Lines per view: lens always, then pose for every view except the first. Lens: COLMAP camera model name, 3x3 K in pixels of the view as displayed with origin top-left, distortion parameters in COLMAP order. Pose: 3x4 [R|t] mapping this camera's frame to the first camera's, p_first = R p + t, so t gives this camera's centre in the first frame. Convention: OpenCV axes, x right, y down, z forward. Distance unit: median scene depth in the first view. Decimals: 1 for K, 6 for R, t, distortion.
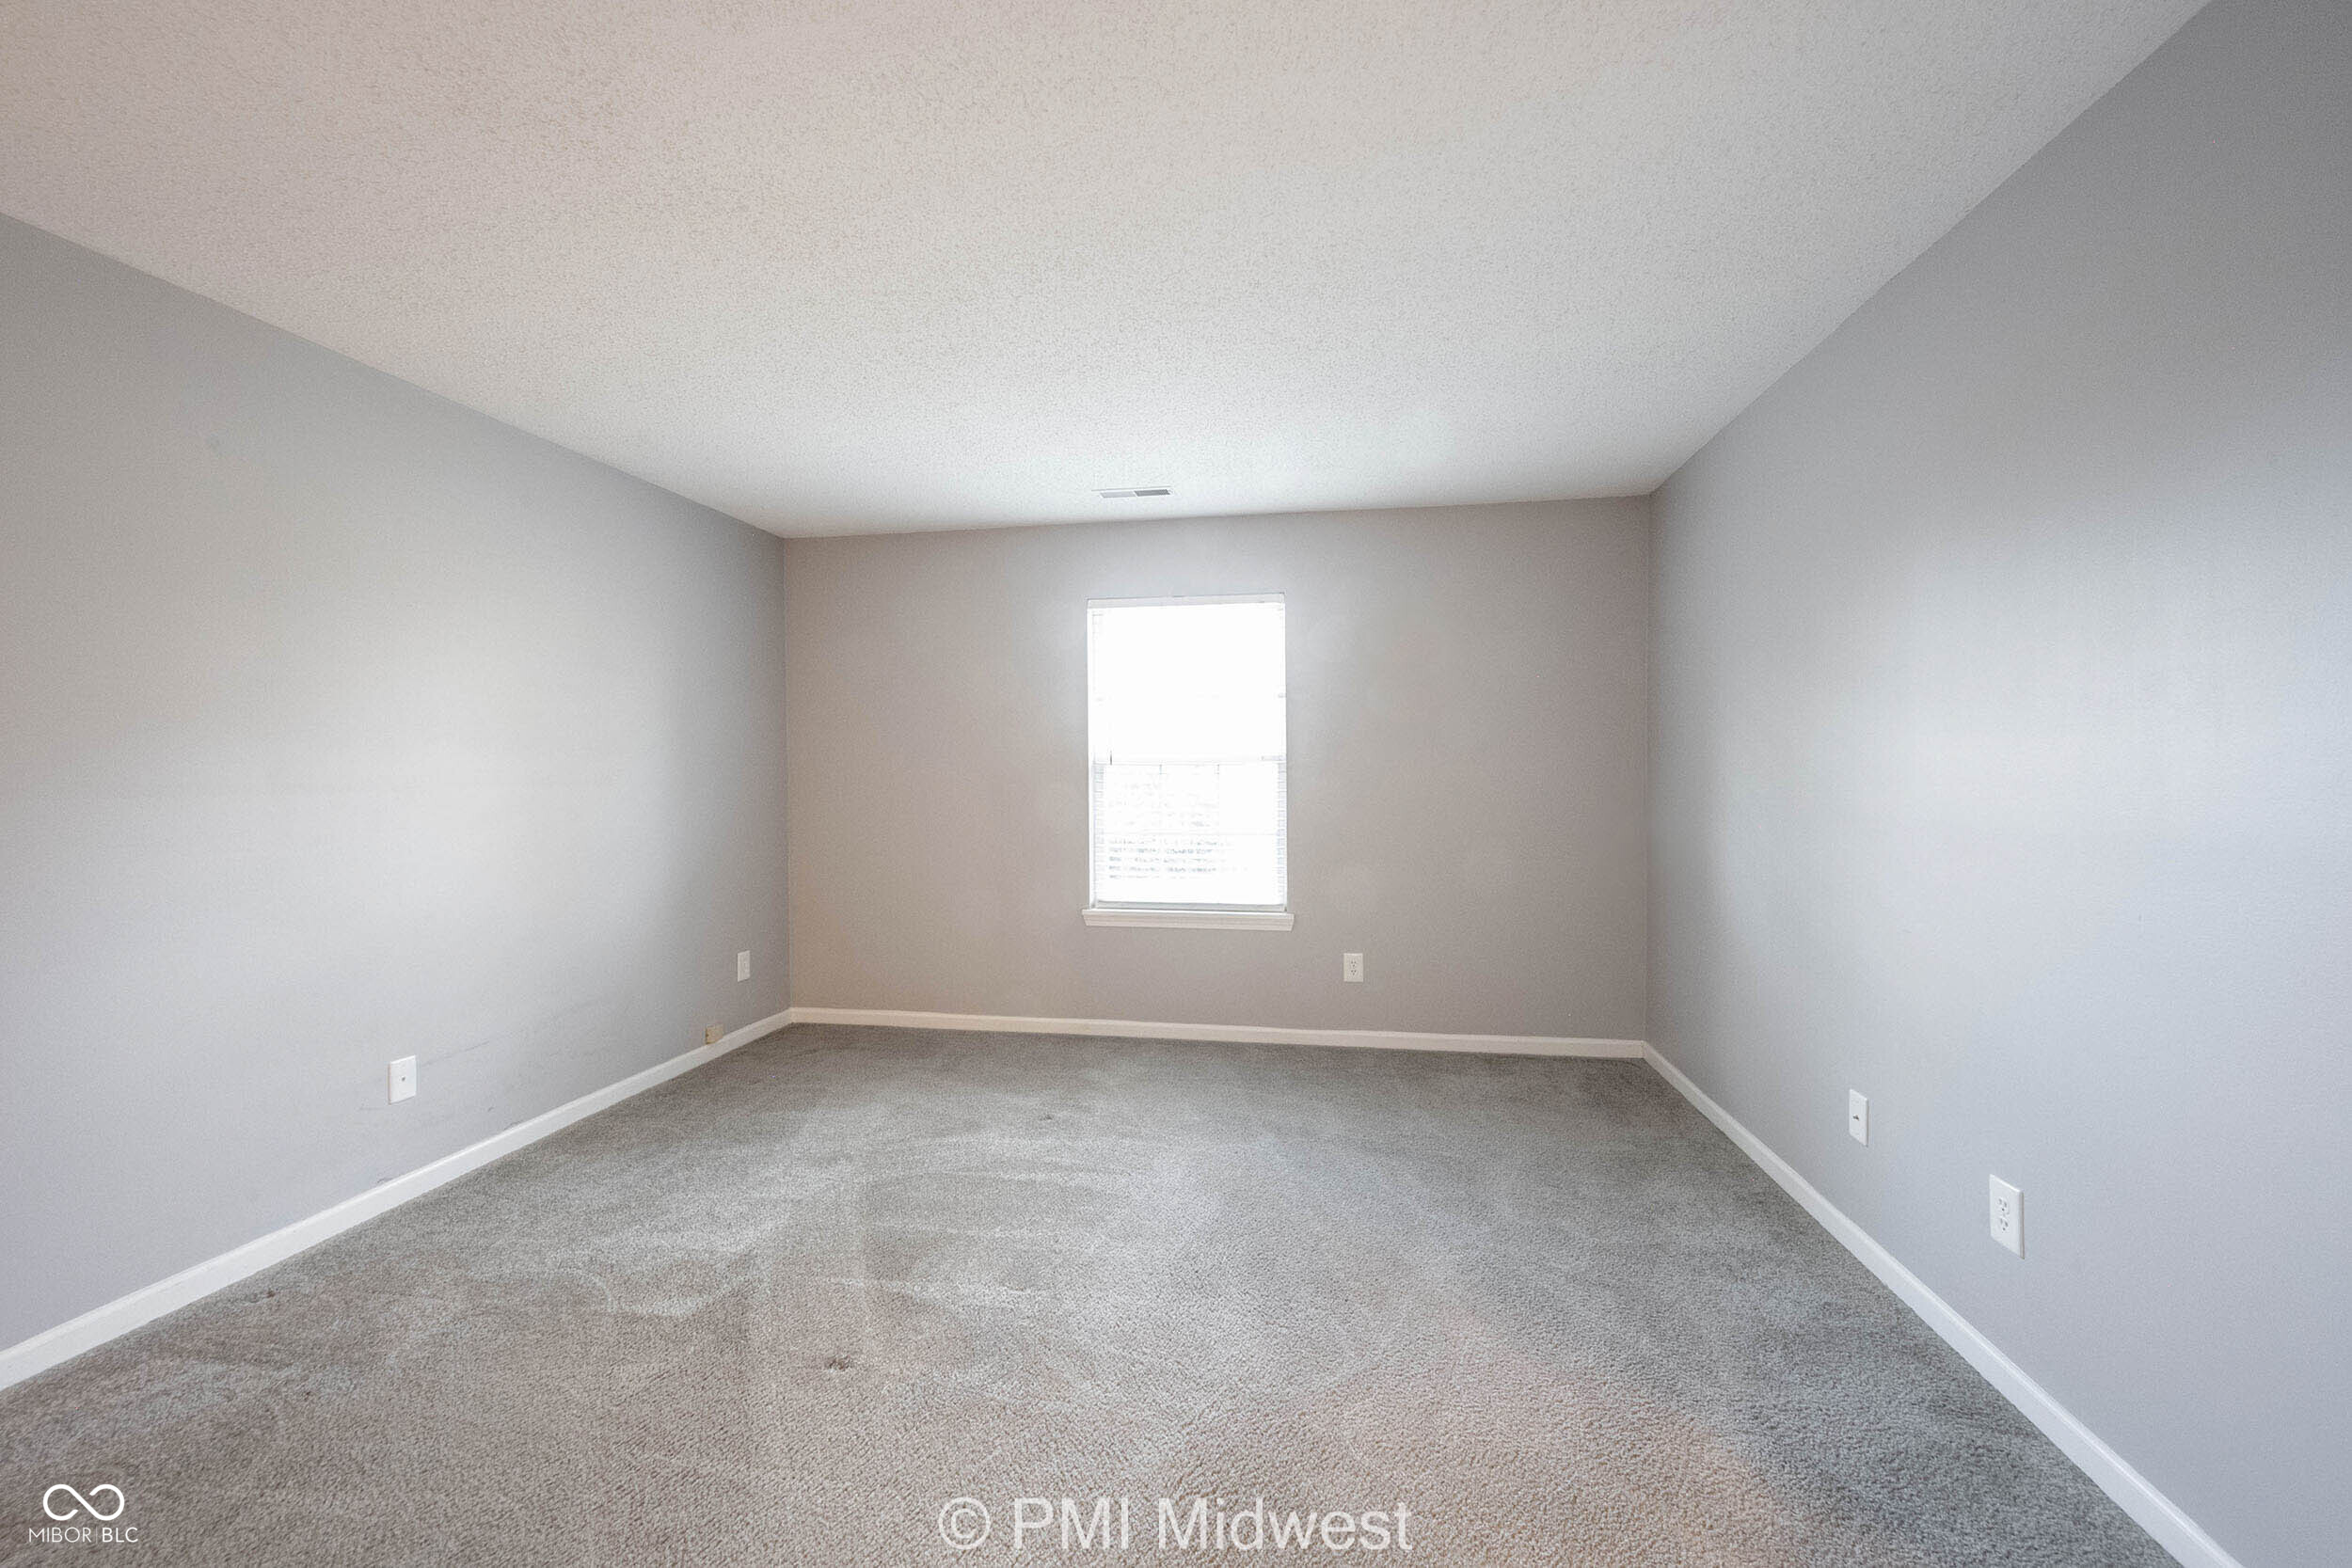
lens RADIAL K [[925.7, 0, 1179.1], [0, 925.7, 782.6], [0, 0, 1]] dist [-0.002042, 0.000028]
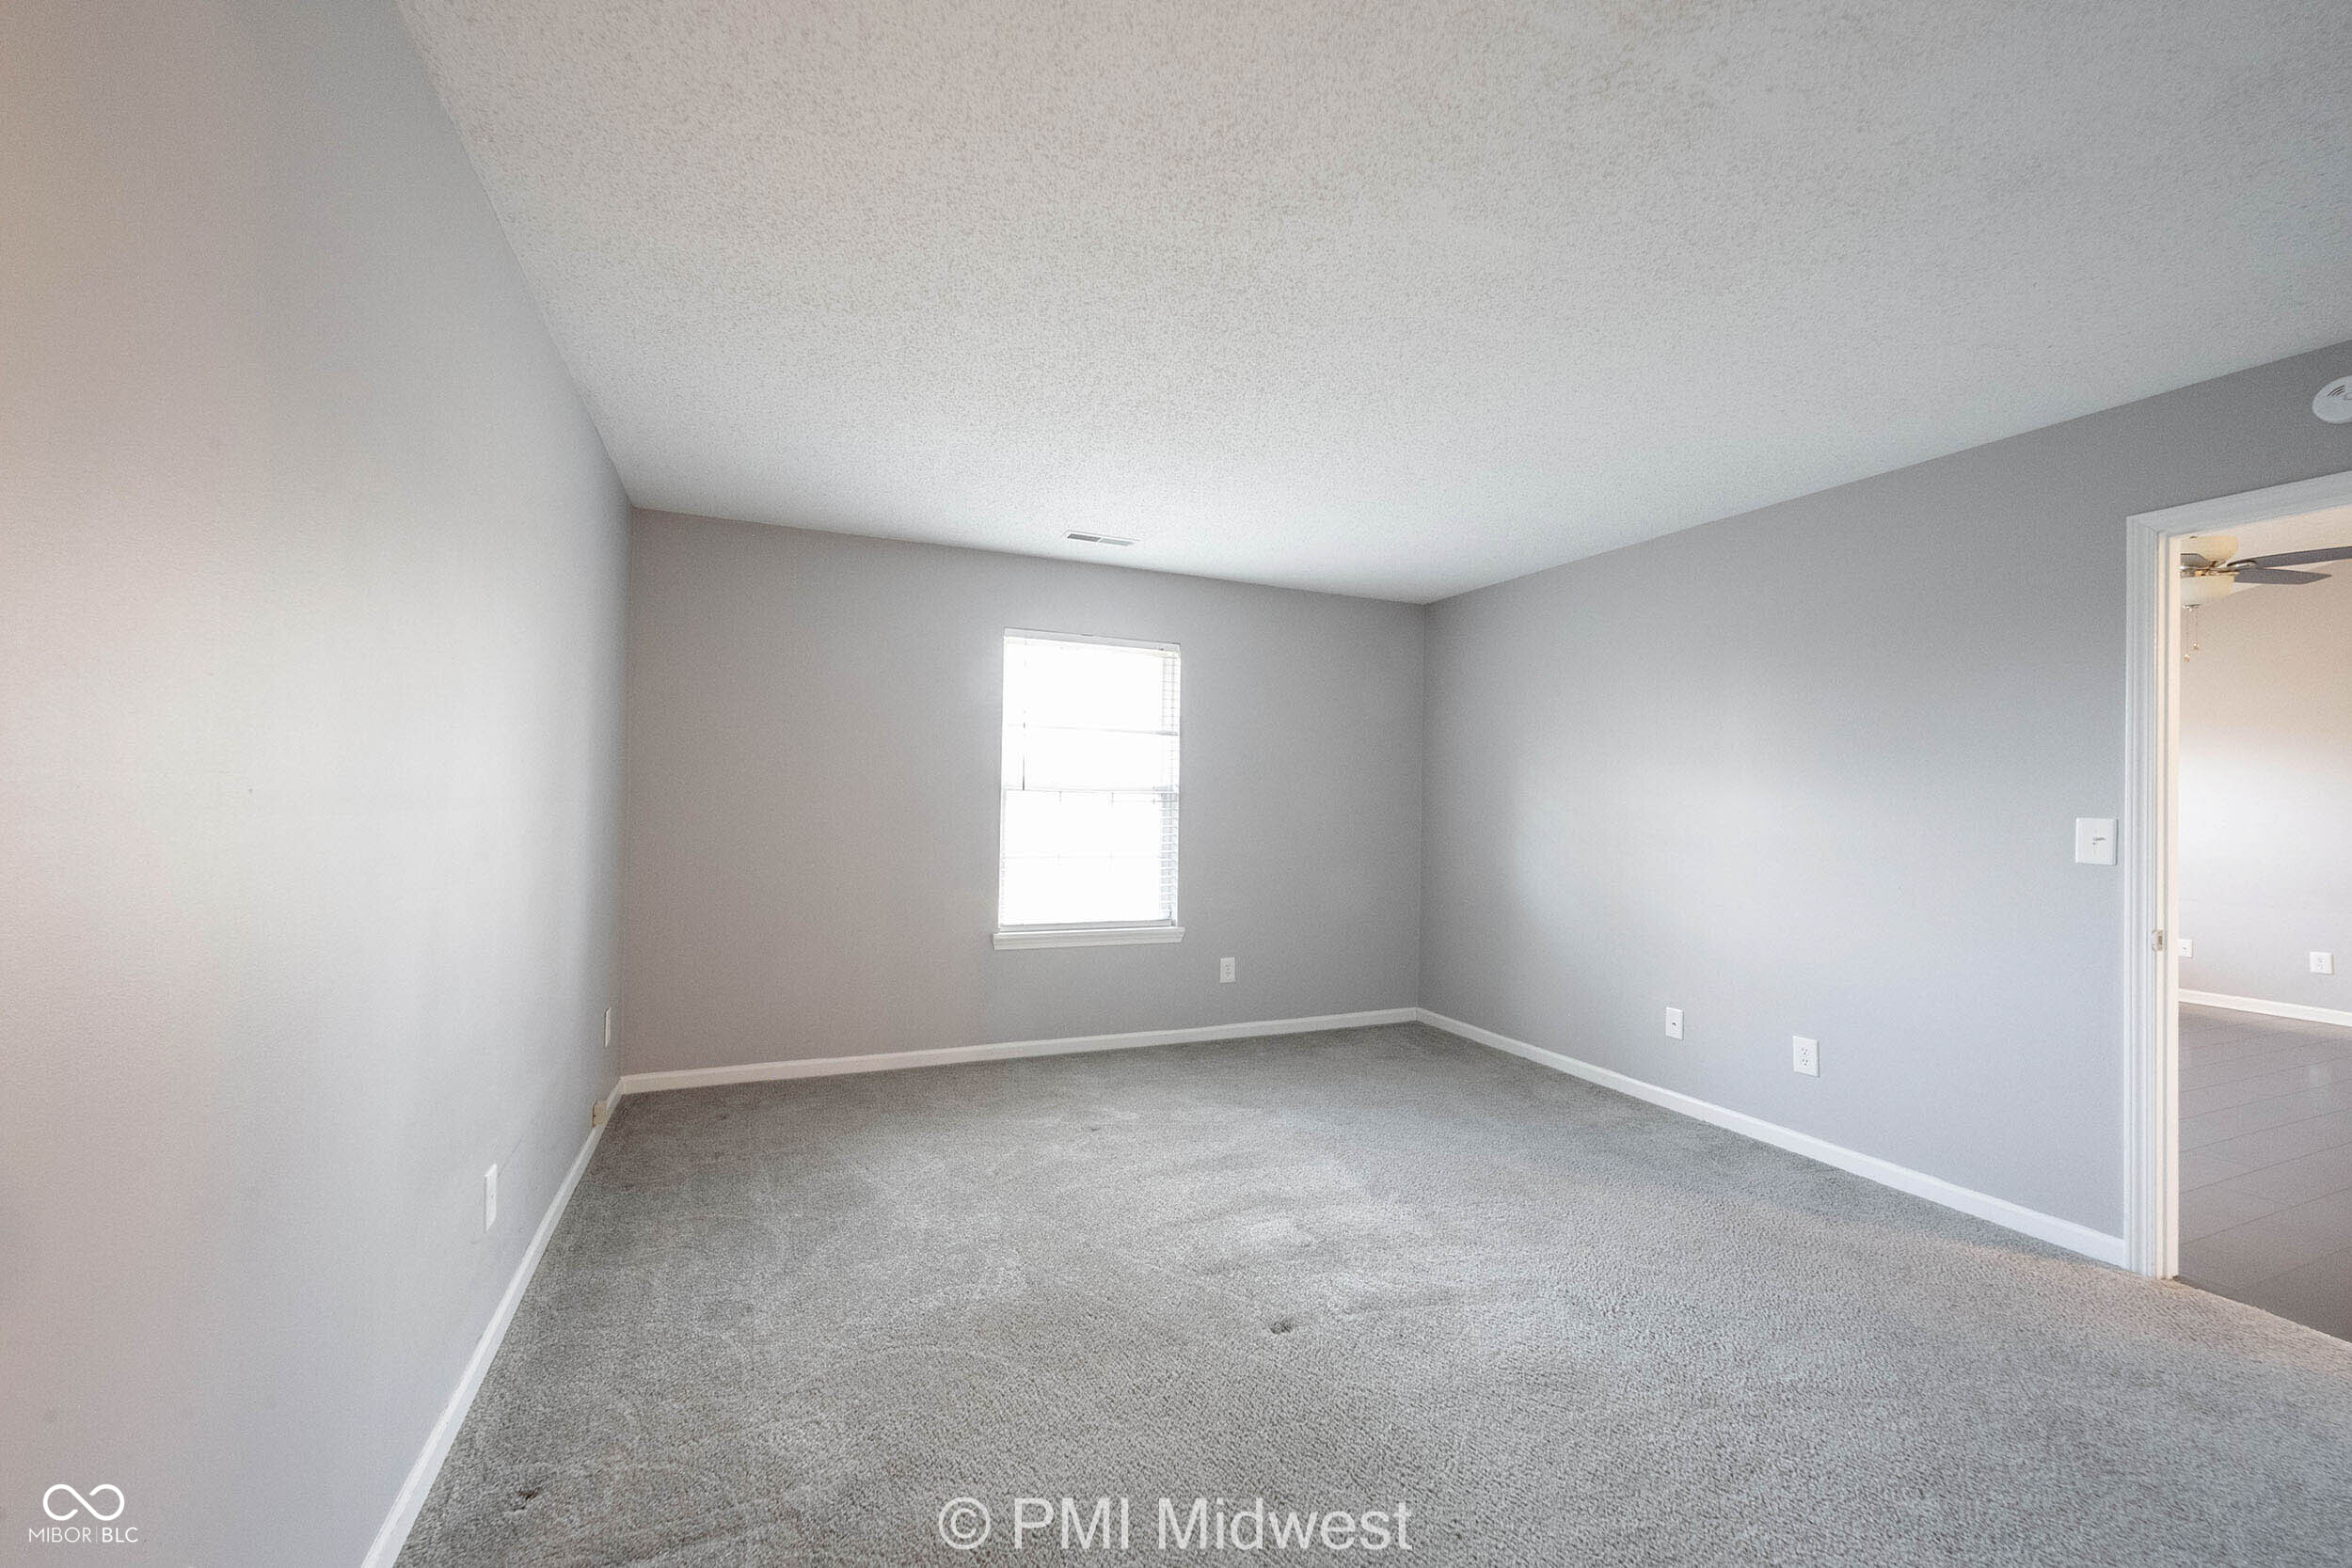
lens RADIAL K [[925.7, 0, 1160.0], [0, 925.7, 788.6], [0, 0, 1]] dist [-0.002042, 0.000028]
pose [[0.843831, 0.028786, 0.535836, -0.536440], [-0.018069, 0.999518, -0.025240, 0.002028], [-0.536304, 0.011616, 0.843945, 0.059174]]
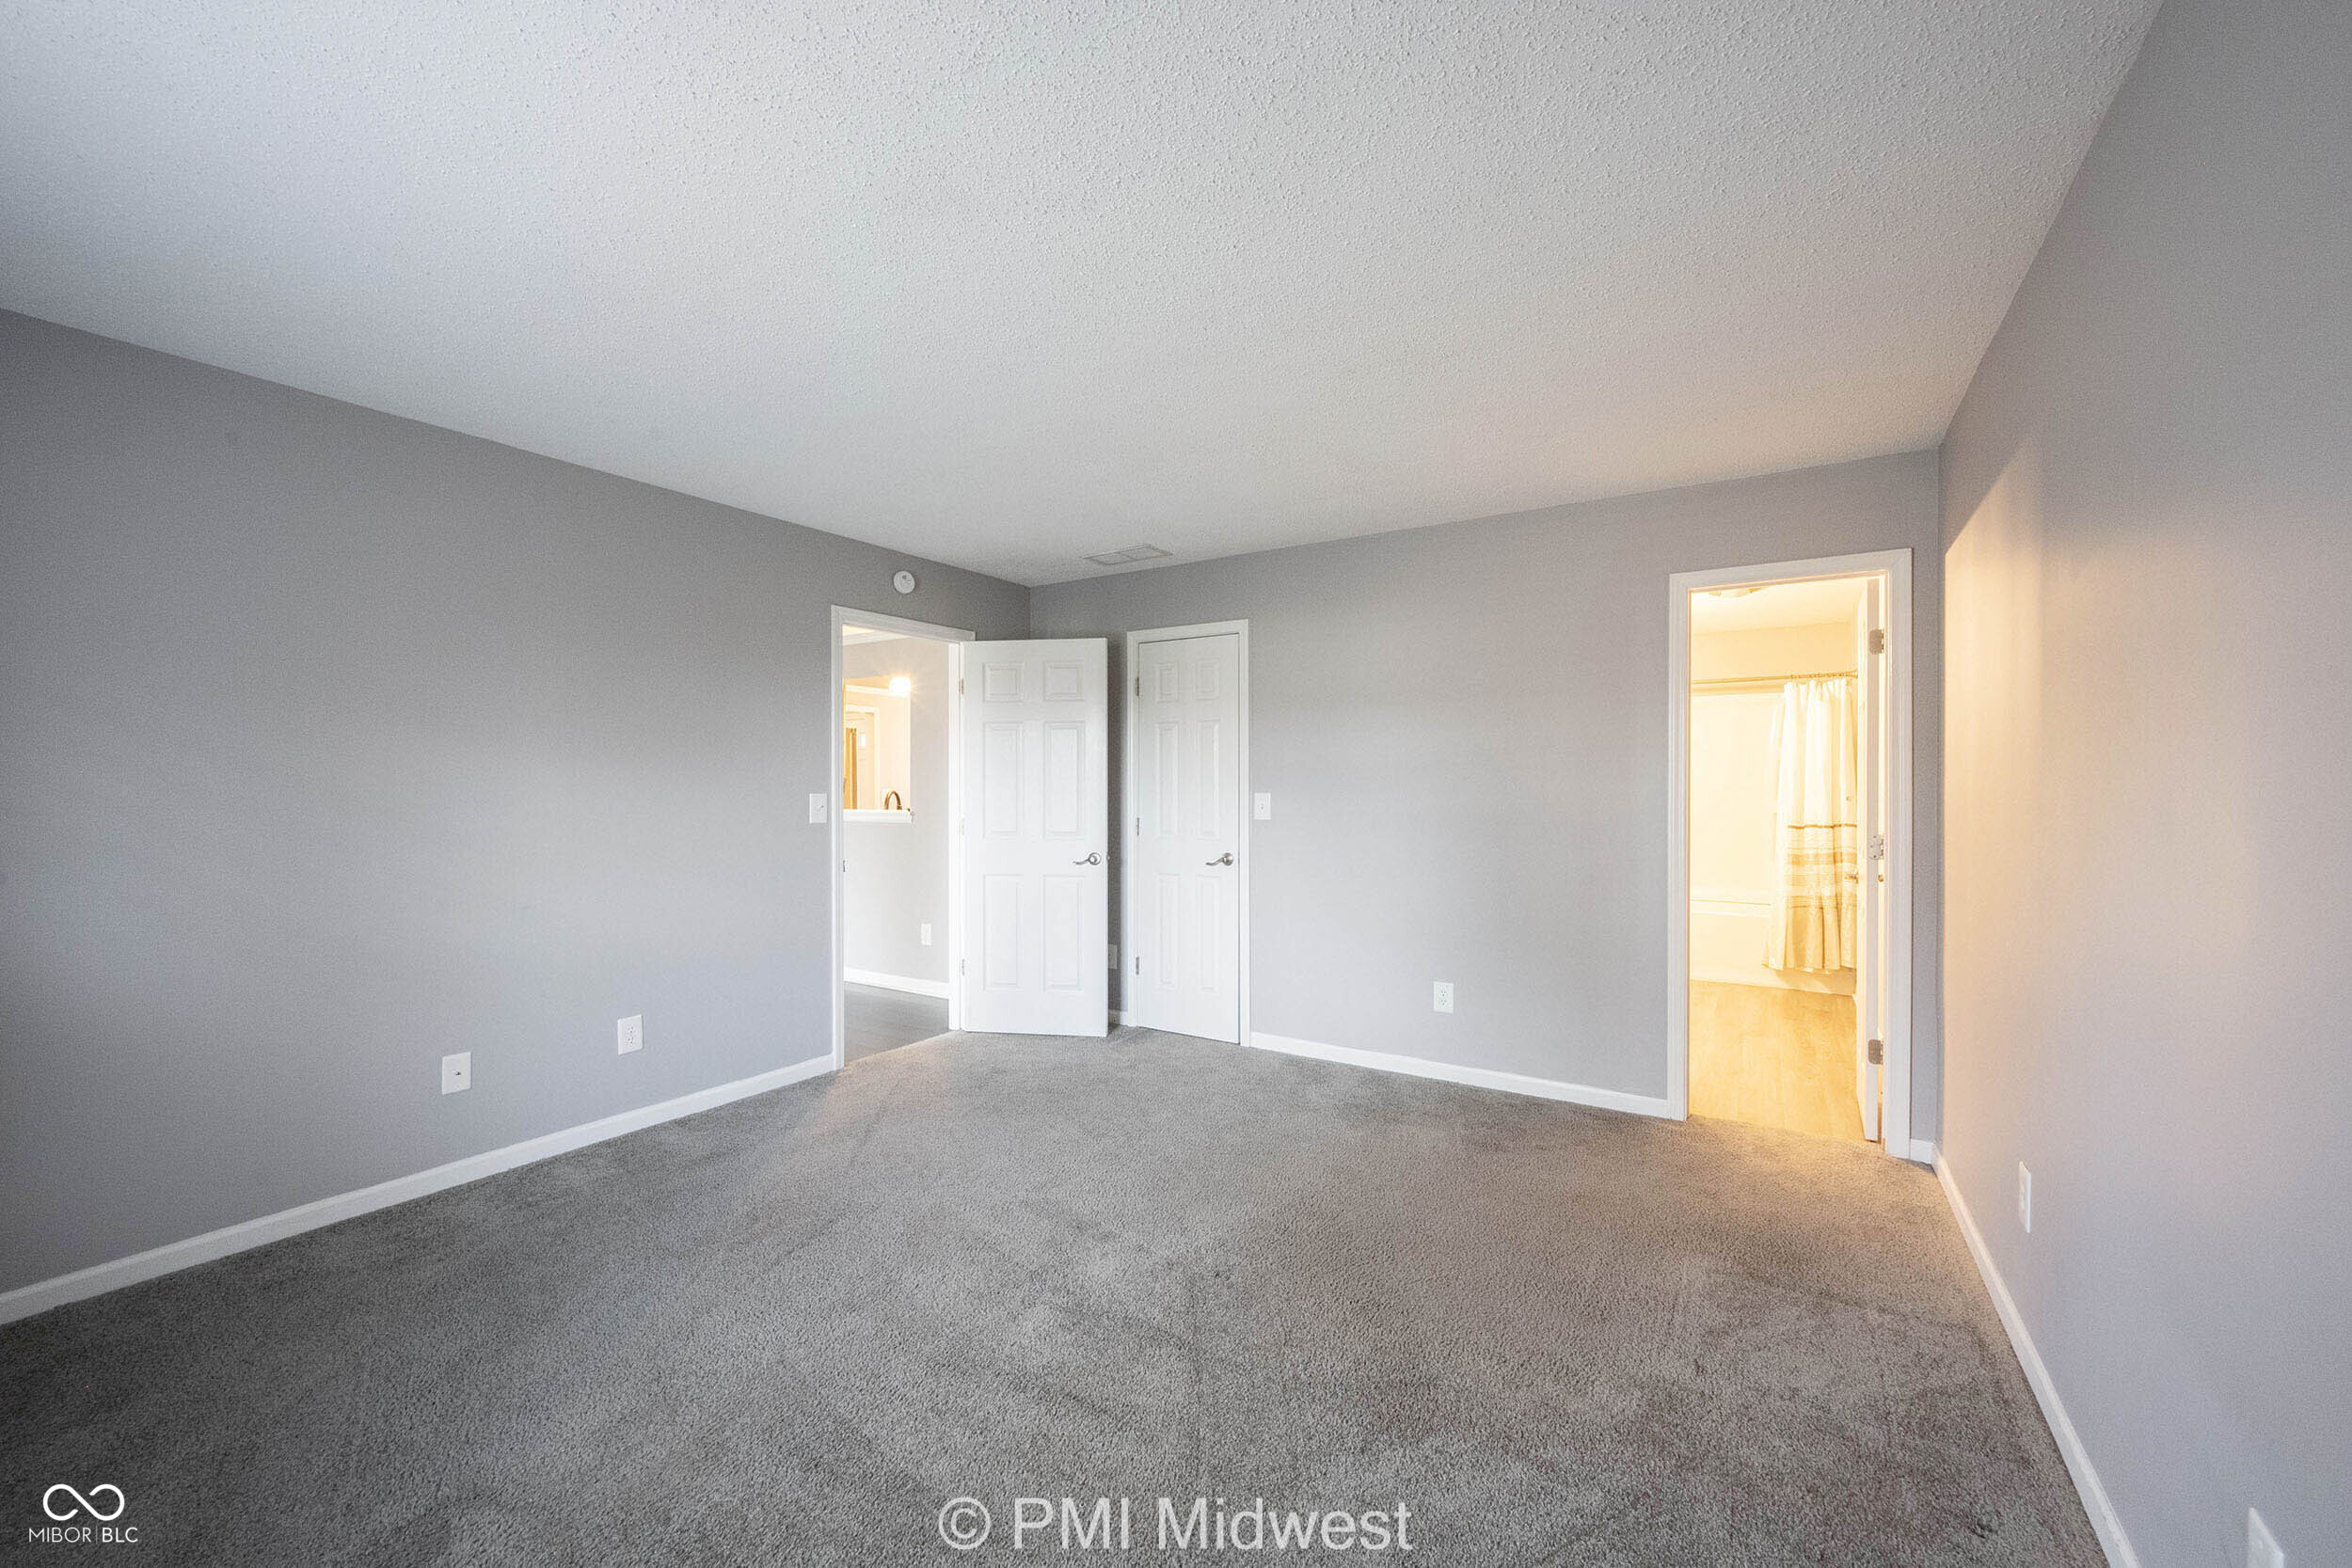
lens RADIAL K [[925.7, 0, 1173.4], [0, 925.7, 785.2], [0, 0, 1]] dist [-0.002042, 0.000028]
pose [[-0.918786, 0.011884, 0.394578, -0.384627], [0.014023, 0.999898, 0.002539, -0.012013], [-0.394508, 0.007866, -0.918859, 1.034523]]
